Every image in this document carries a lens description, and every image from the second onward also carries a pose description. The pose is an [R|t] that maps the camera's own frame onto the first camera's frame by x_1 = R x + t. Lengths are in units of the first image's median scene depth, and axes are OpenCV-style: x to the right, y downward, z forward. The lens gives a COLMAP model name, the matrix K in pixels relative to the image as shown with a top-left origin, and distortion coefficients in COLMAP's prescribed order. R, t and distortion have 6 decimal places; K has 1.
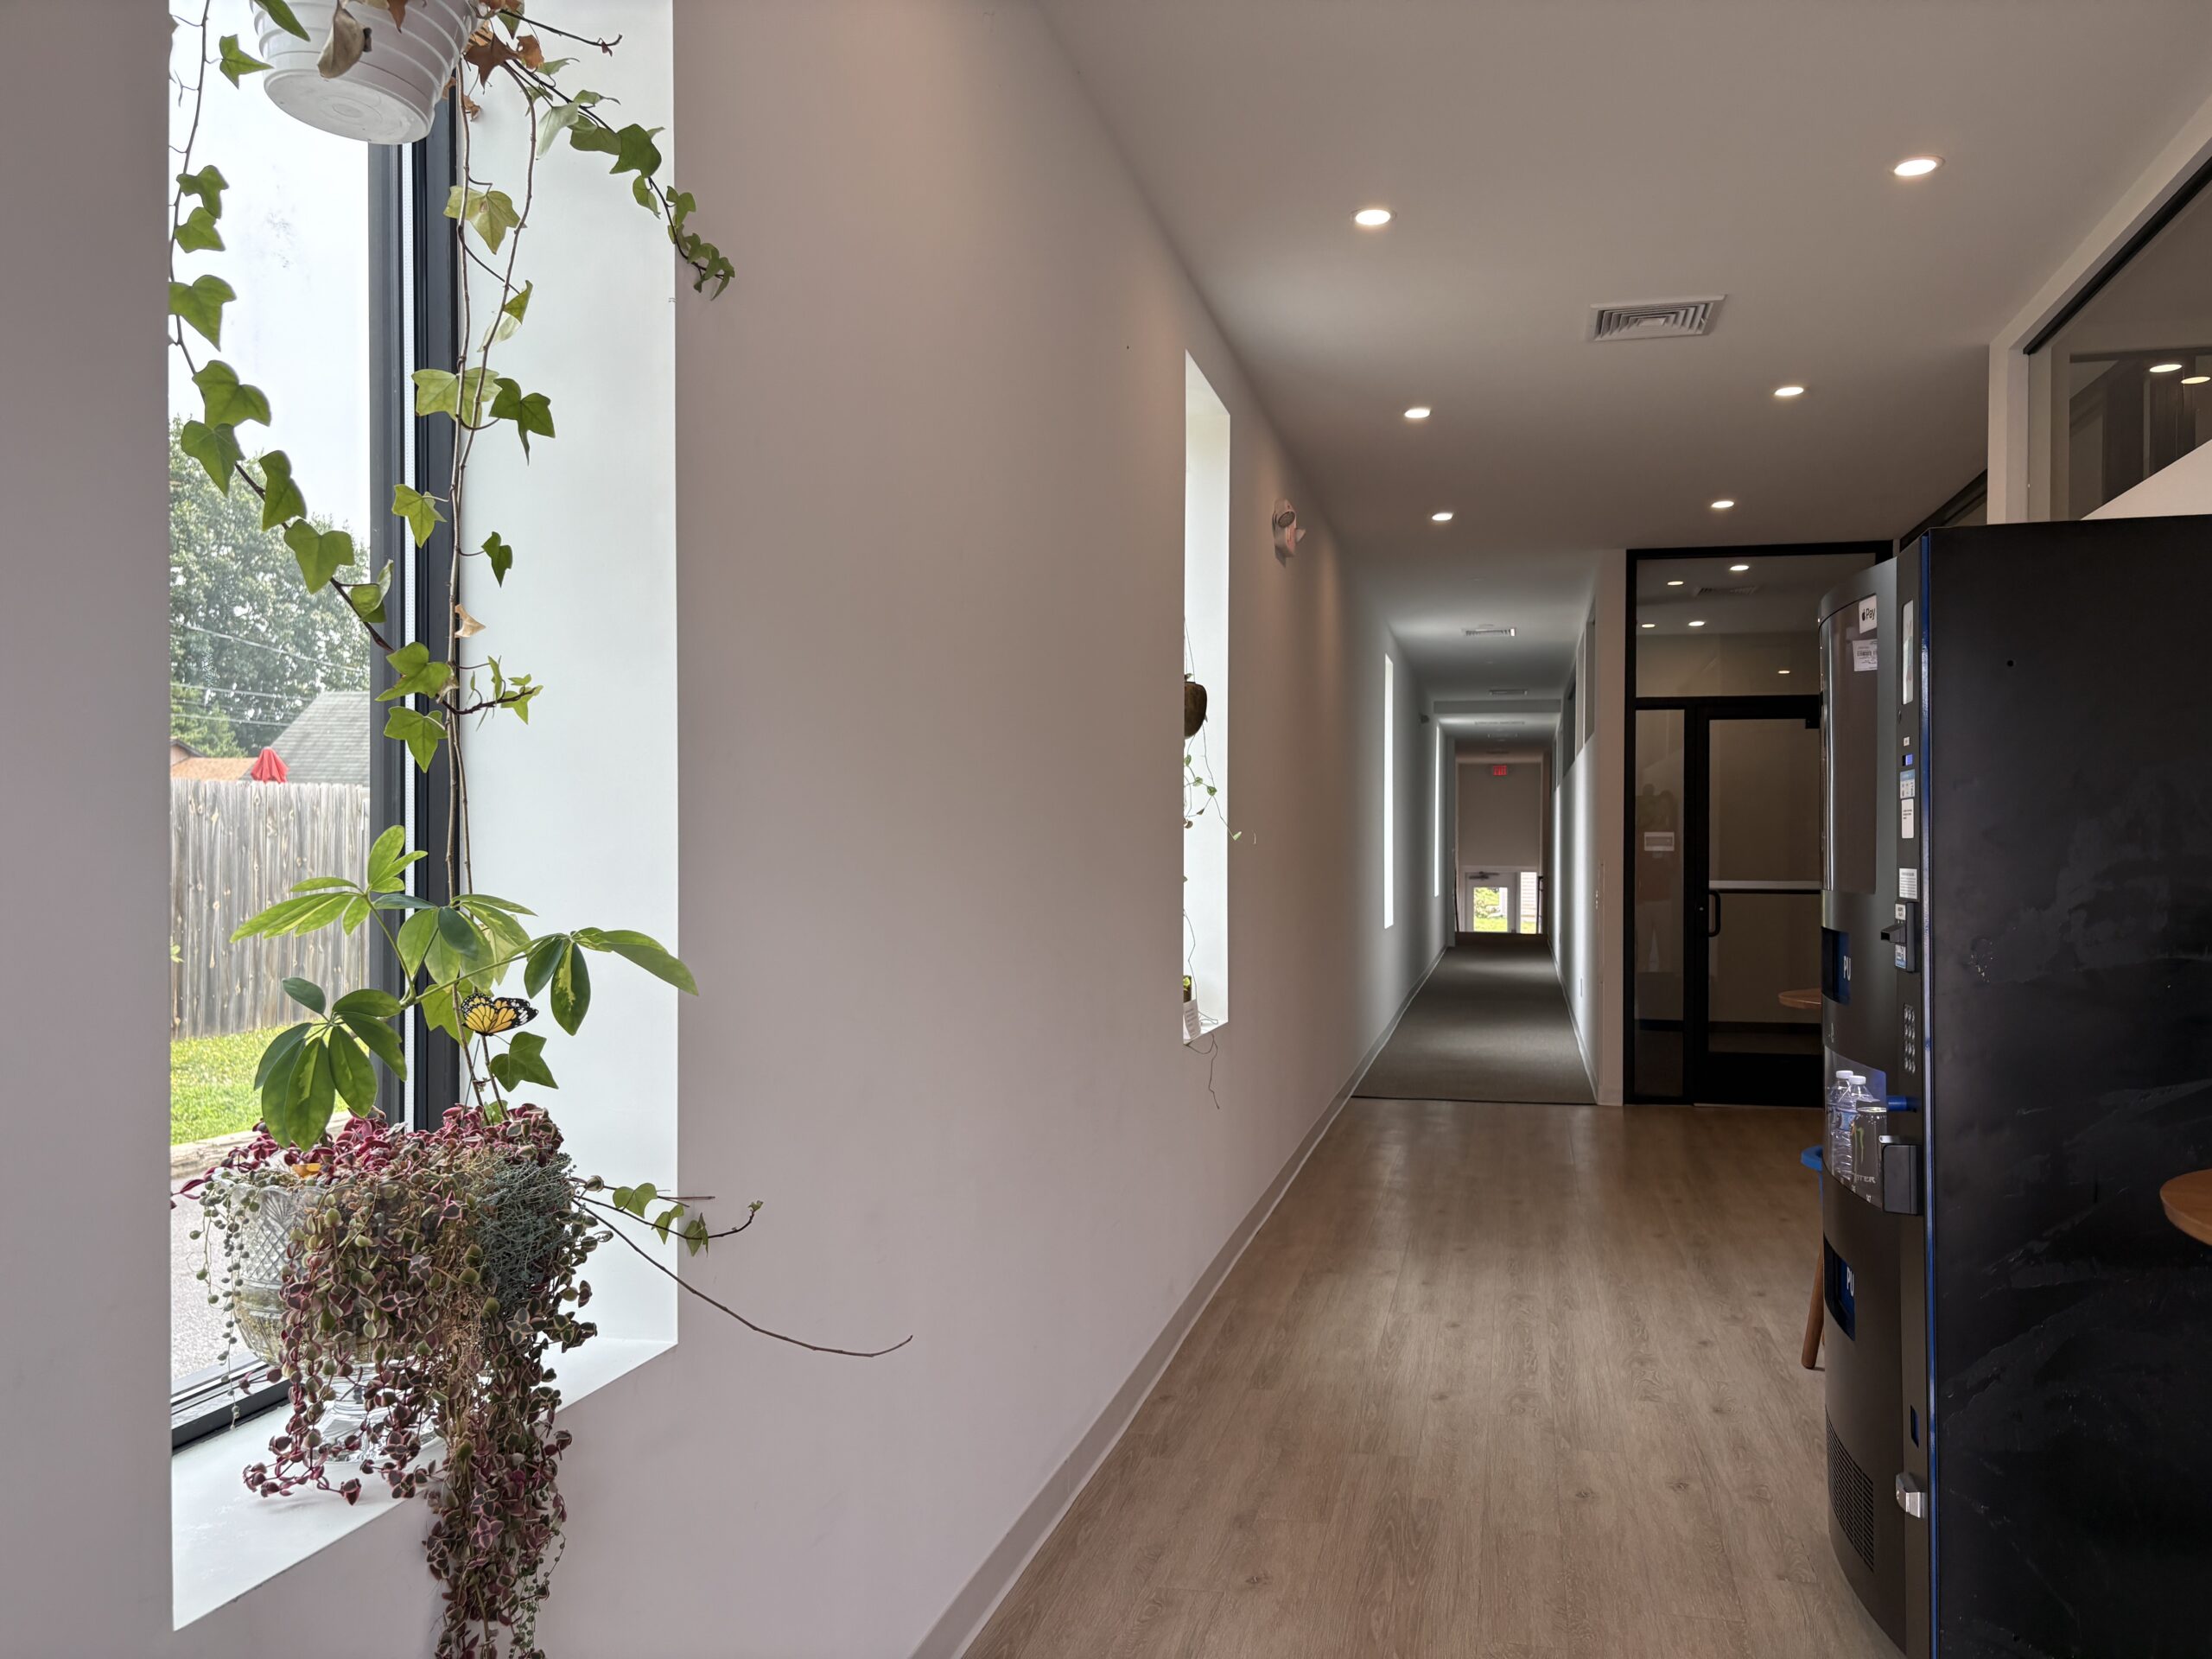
lens RADIAL K [[1680.2, 0, 1104.8], [0, 1680.2, 833.0], [0, 0, 1]] dist [0.043833, -0.006159]
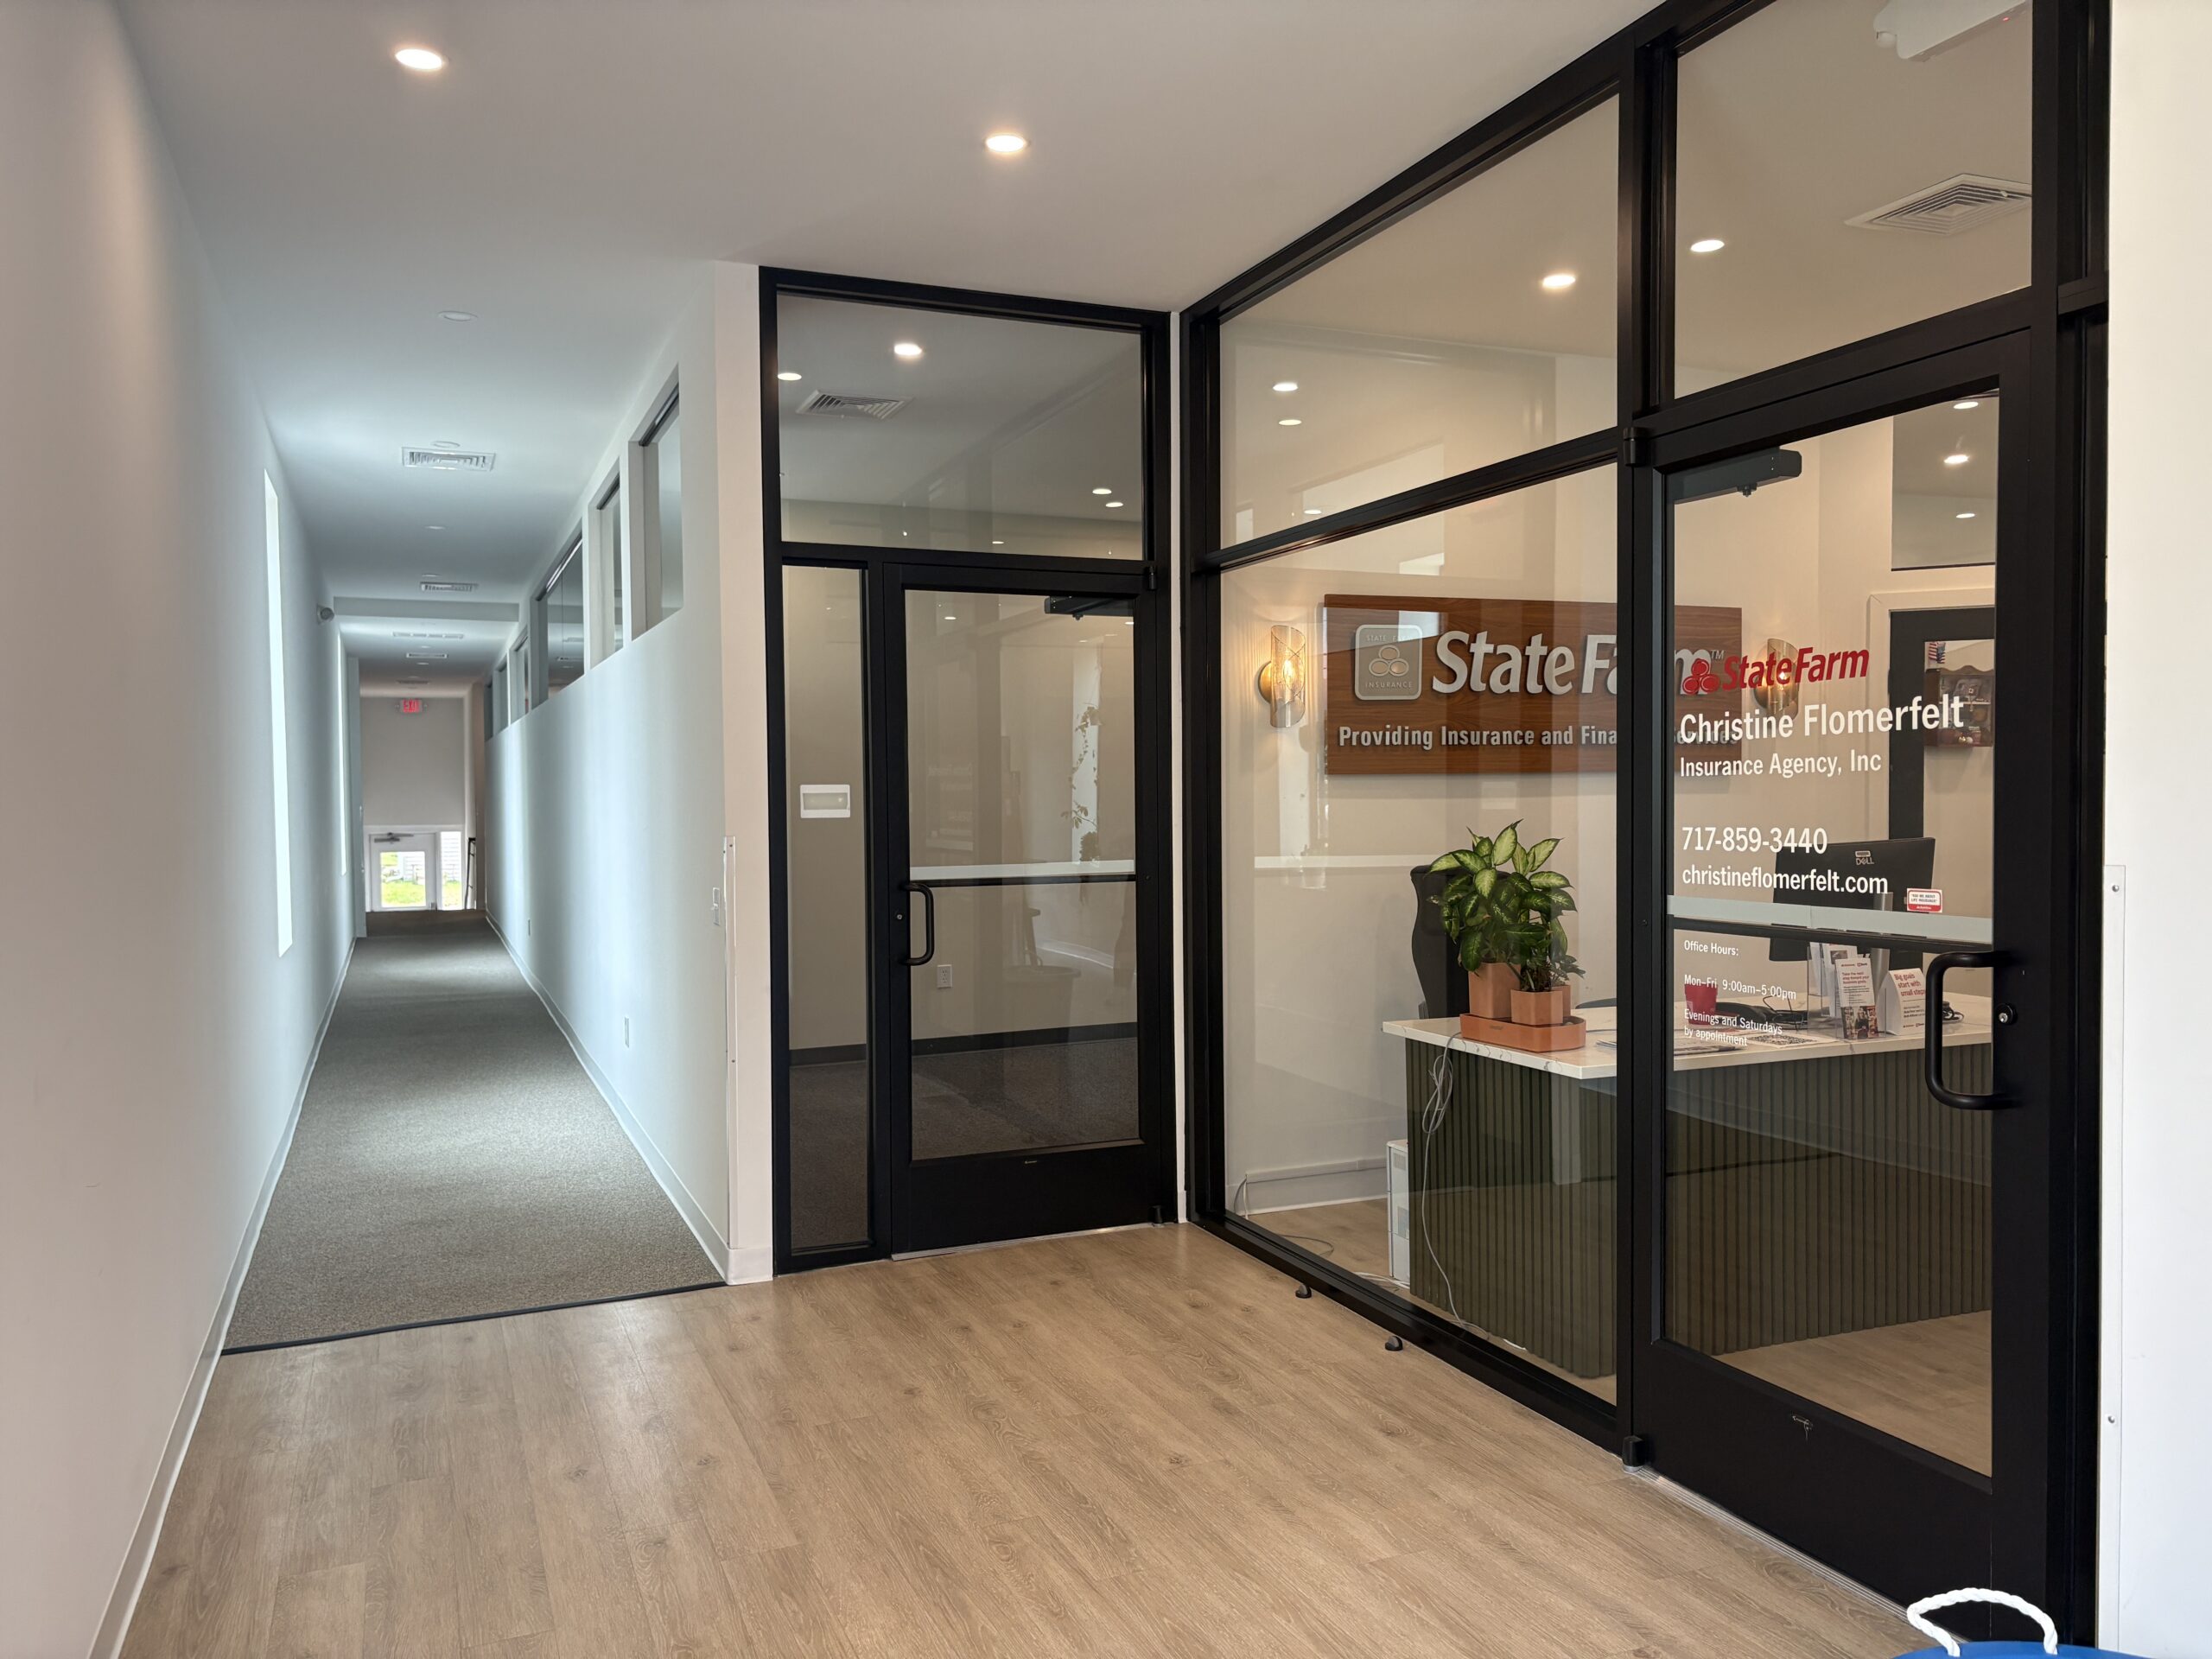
lens RADIAL K [[1680.2, 0, 1103.6], [0, 1680.2, 835.6], [0, 0, 1]] dist [0.043833, -0.006159]
pose [[0.806285, -0.026690, 0.590925, 0.053888], [0.008247, 0.999392, 0.033886, -0.001312], [-0.591470, -0.022449, 0.806015, 0.374583]]
